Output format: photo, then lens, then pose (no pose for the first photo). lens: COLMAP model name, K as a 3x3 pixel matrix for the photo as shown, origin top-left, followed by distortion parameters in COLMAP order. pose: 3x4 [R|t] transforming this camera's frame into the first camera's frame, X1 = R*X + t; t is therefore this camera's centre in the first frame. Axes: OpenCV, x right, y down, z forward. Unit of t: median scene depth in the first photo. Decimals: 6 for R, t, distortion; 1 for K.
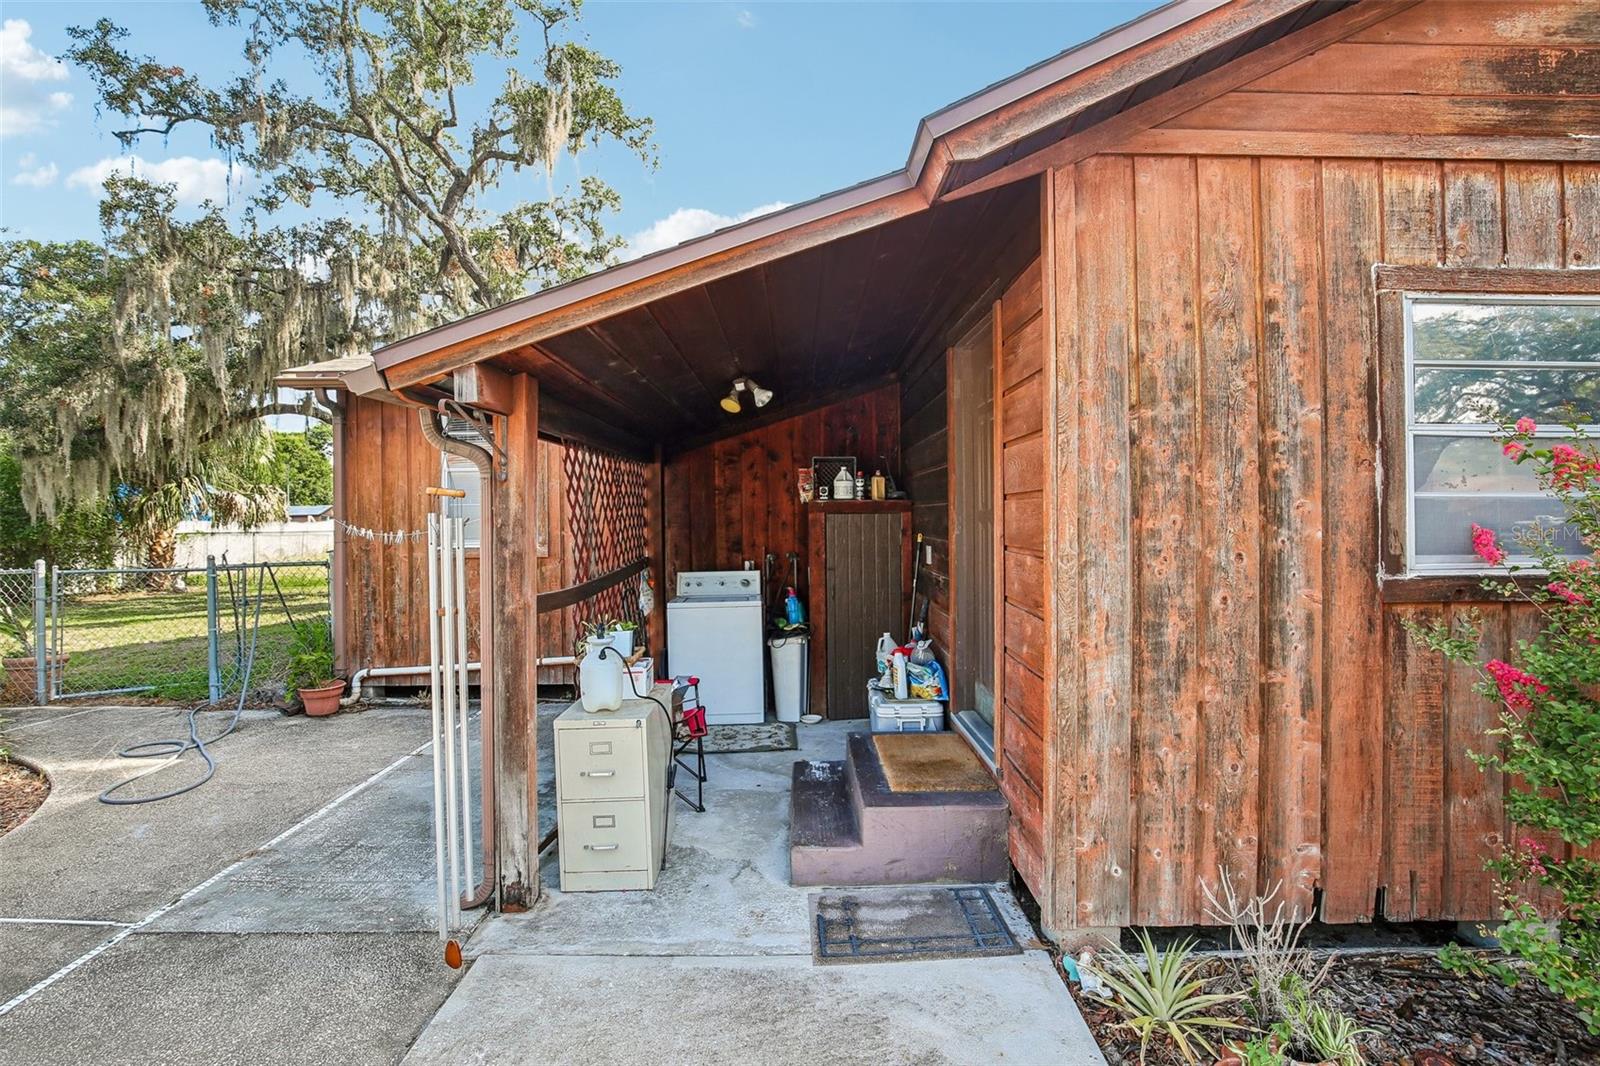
lens RADIAL K [[767.5, 0, 807.3], [0, 767.5, 524.5], [0, 0, 1]] dist [-0.025696, 0.002389]
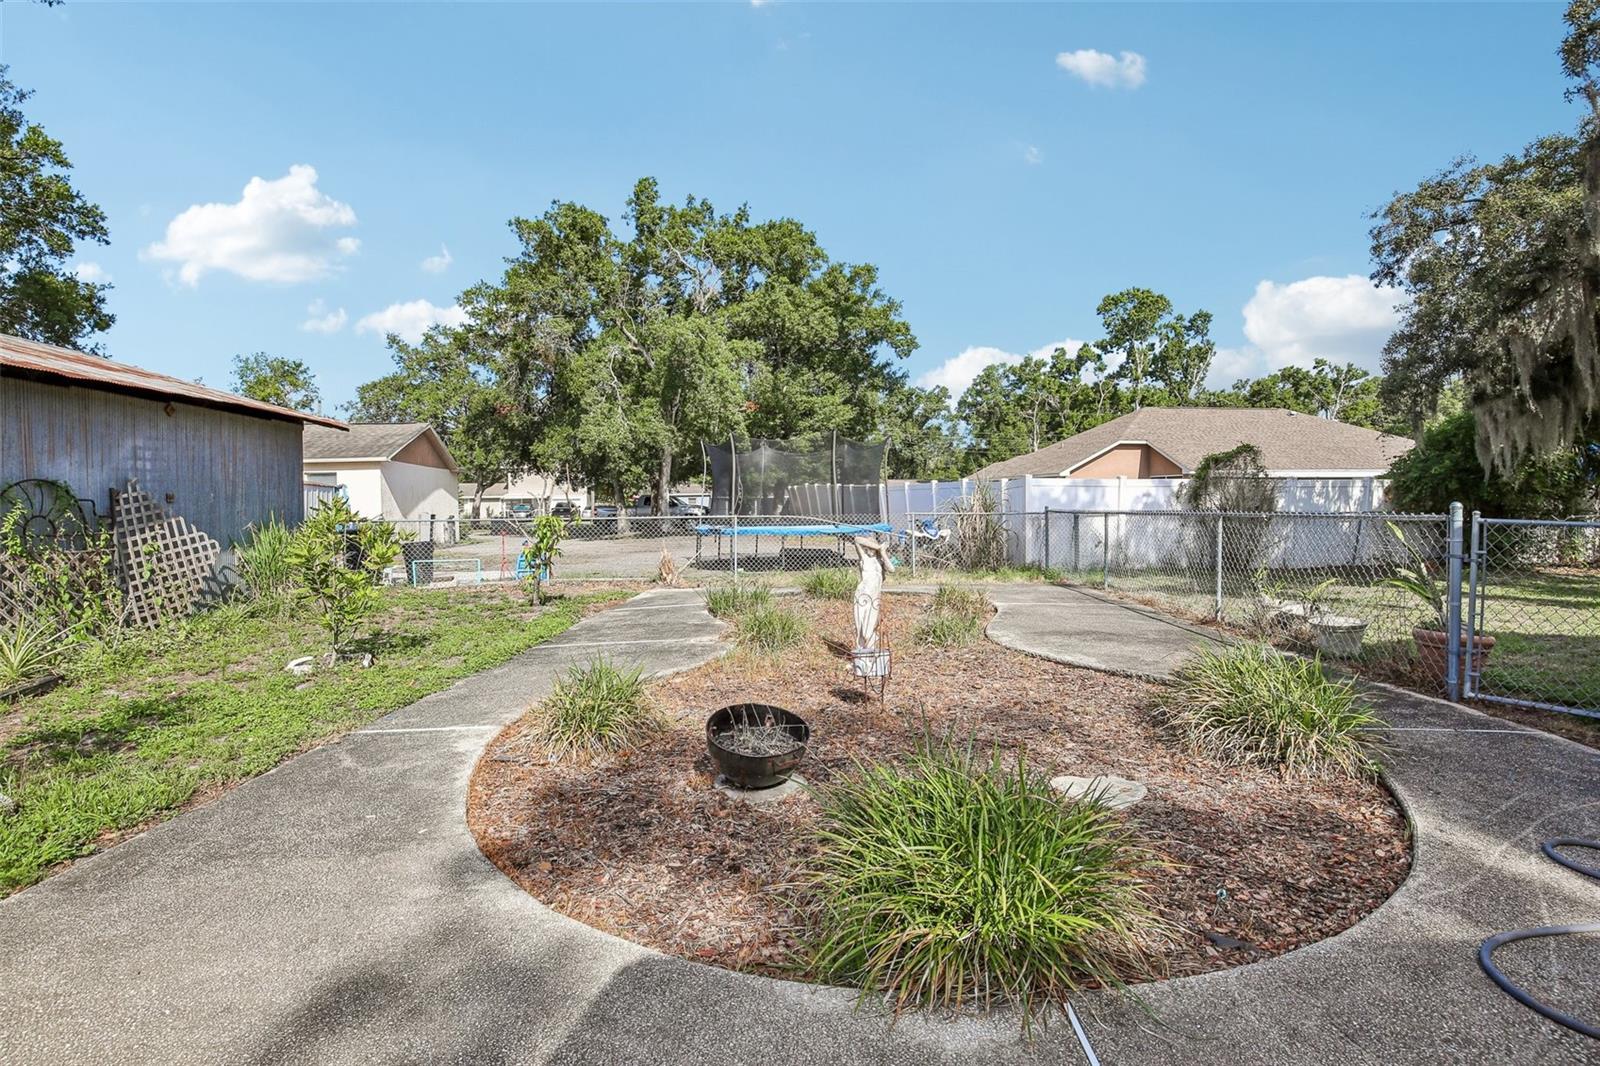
lens RADIAL K [[767.5, 0, 786.9], [0, 767.5, 509.0], [0, 0, 1]] dist [-0.025696, 0.002389]
pose [[0.003643, 0.019801, -0.999797, -0.151710], [-0.004749, 0.999793, 0.019783, 0.022282], [0.999982, 0.004676, 0.003737, 0.177686]]
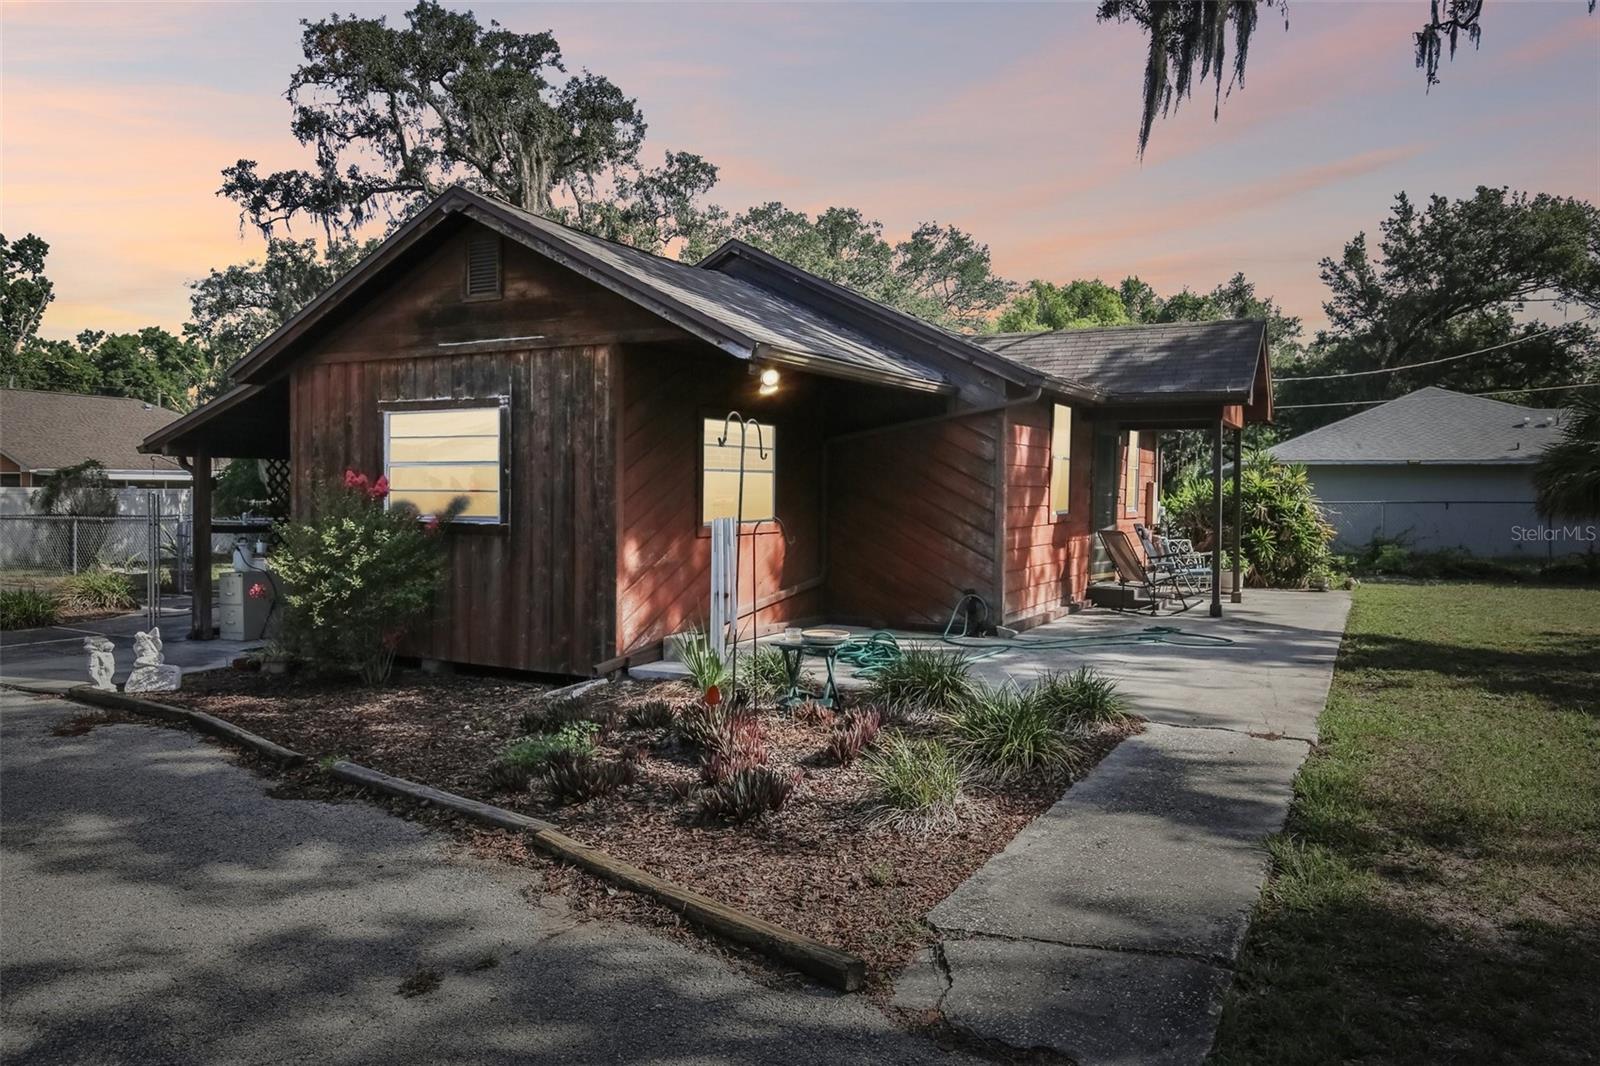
lens RADIAL K [[1158.6, 0, 827.2], [0, 1158.6, 520.5], [0, 0, 1]] dist [-0.003599, 0.007248]
pose [[0.894424, 0.023074, -0.446624, 0.813845], [-0.016827, 0.999697, 0.017948, -0.003687], [0.446903, -0.008537, 0.894542, -0.398685]]
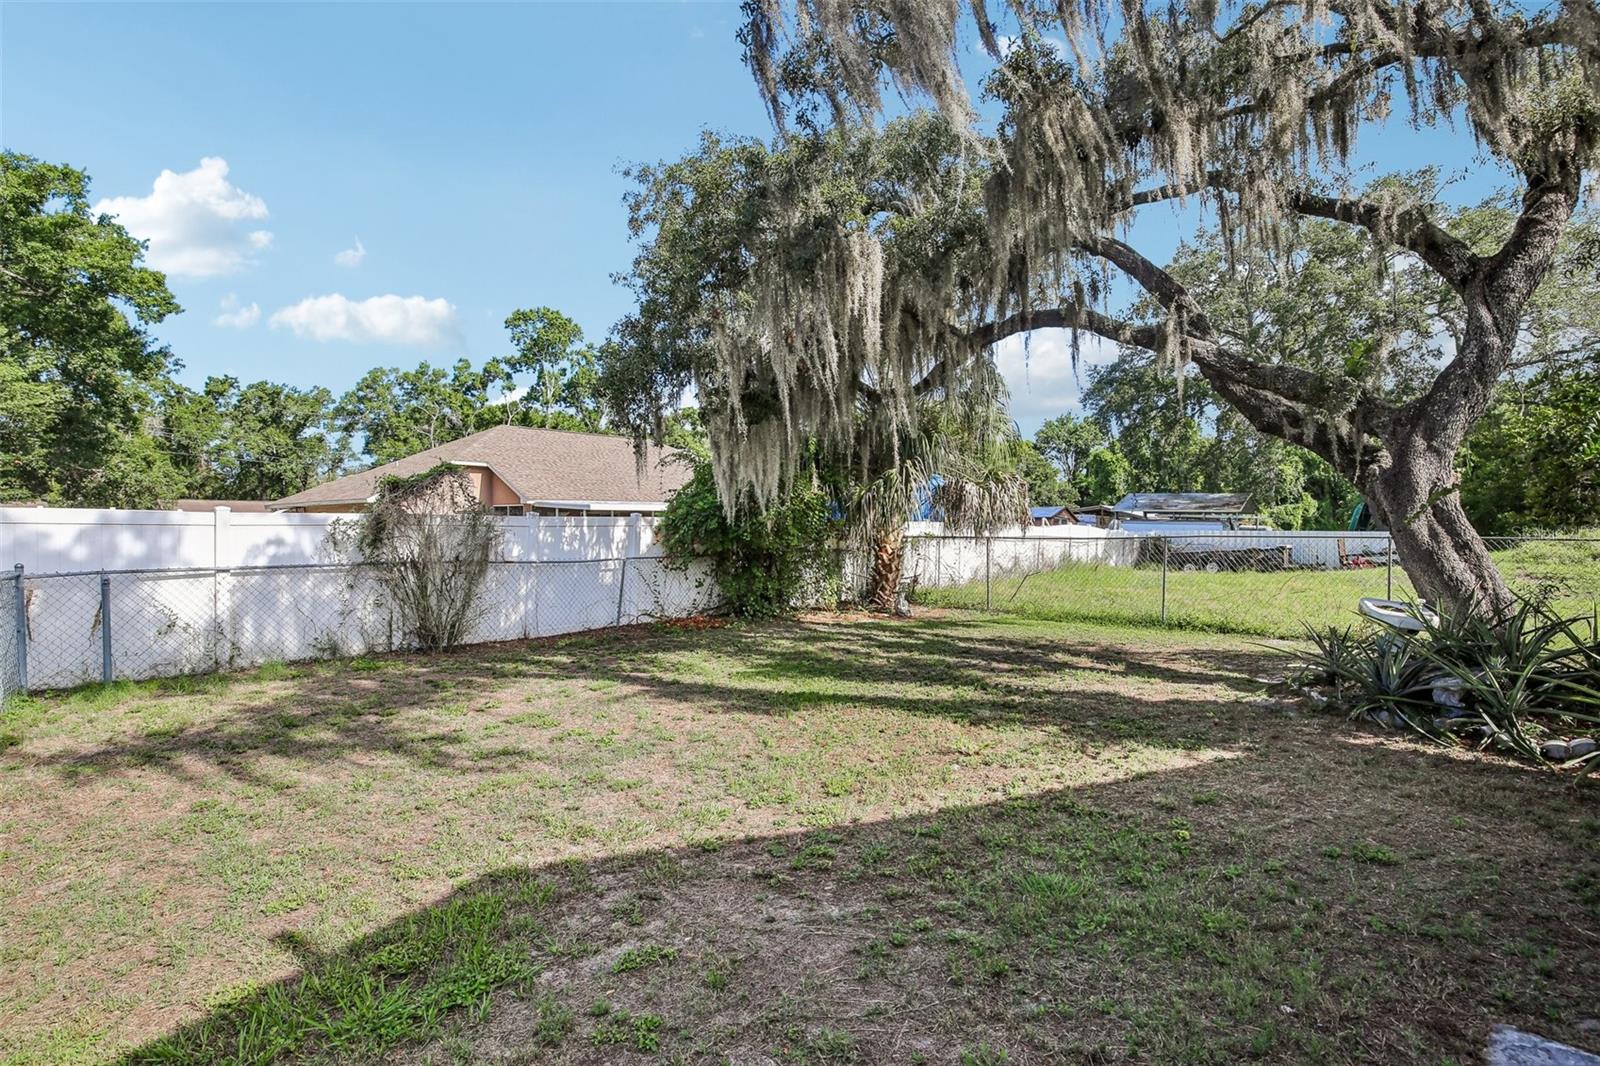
lens RADIAL K [[767.5, 0, 814.3], [0, 767.5, 533.6], [0, 0, 1]] dist [-0.025696, 0.002389]
pose [[0.658835, 0.017590, -0.752082, -0.462711], [-0.014238, 0.999839, 0.010911, 0.001274], [0.752153, 0.003520, 0.658979, 0.629414]]
